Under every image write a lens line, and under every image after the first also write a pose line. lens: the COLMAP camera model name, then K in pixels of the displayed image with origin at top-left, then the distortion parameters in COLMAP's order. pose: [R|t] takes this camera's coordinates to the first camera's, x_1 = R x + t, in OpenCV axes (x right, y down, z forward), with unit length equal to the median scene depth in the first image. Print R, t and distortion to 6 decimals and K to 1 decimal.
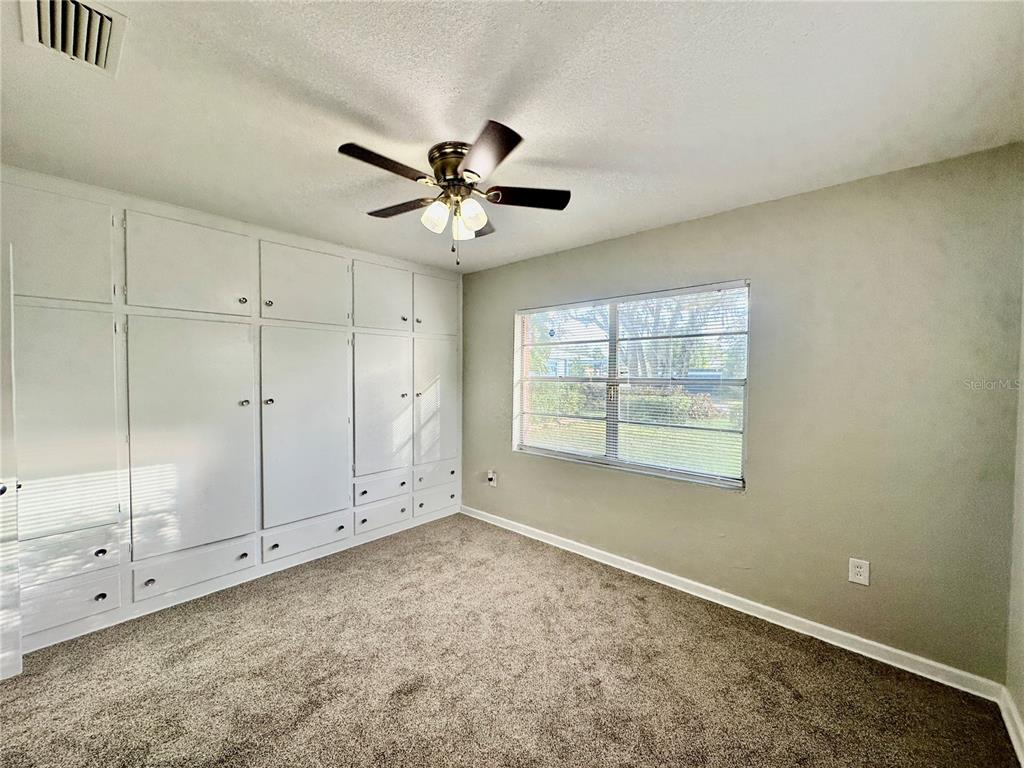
lens RADIAL K [[407.9, 0, 519.1], [0, 407.9, 380.9], [0, 0, 1]] dist [-0.005504, 0.002061]
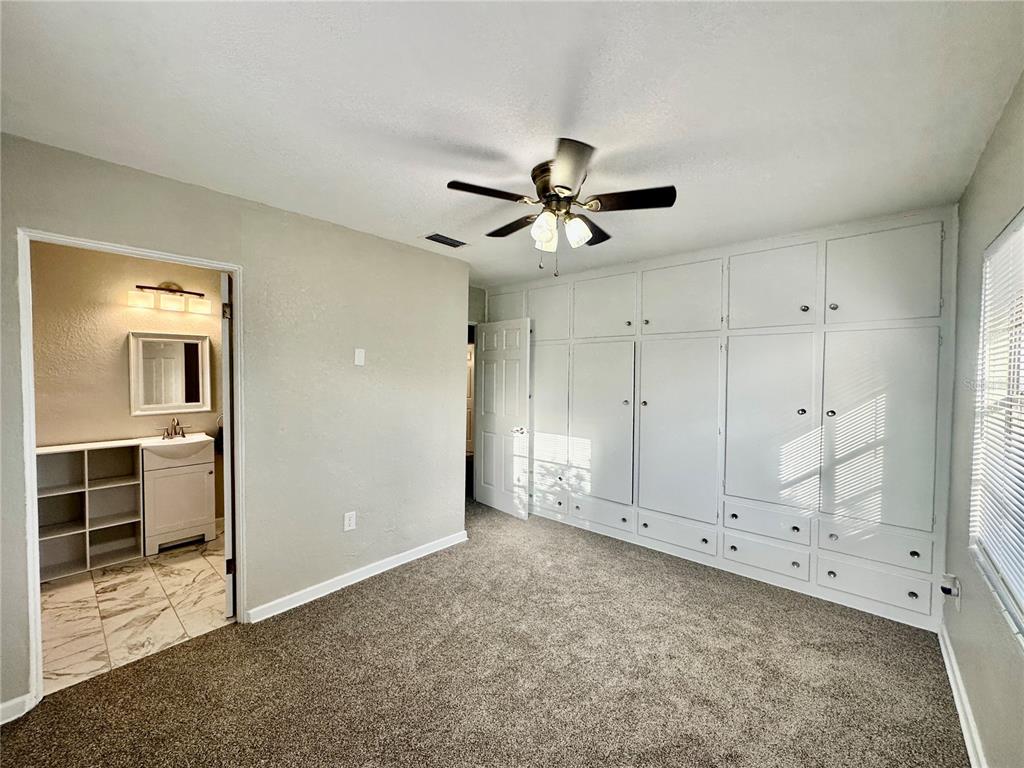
lens RADIAL K [[407.9, 0, 513.7], [0, 407.9, 387.9], [0, 0, 1]] dist [-0.005504, 0.002061]
pose [[-0.014879, 0.020577, -0.999678, 0.518607], [-0.022143, 0.999536, 0.020903, -0.013787], [0.999644, 0.022447, -0.014417, 0.535823]]
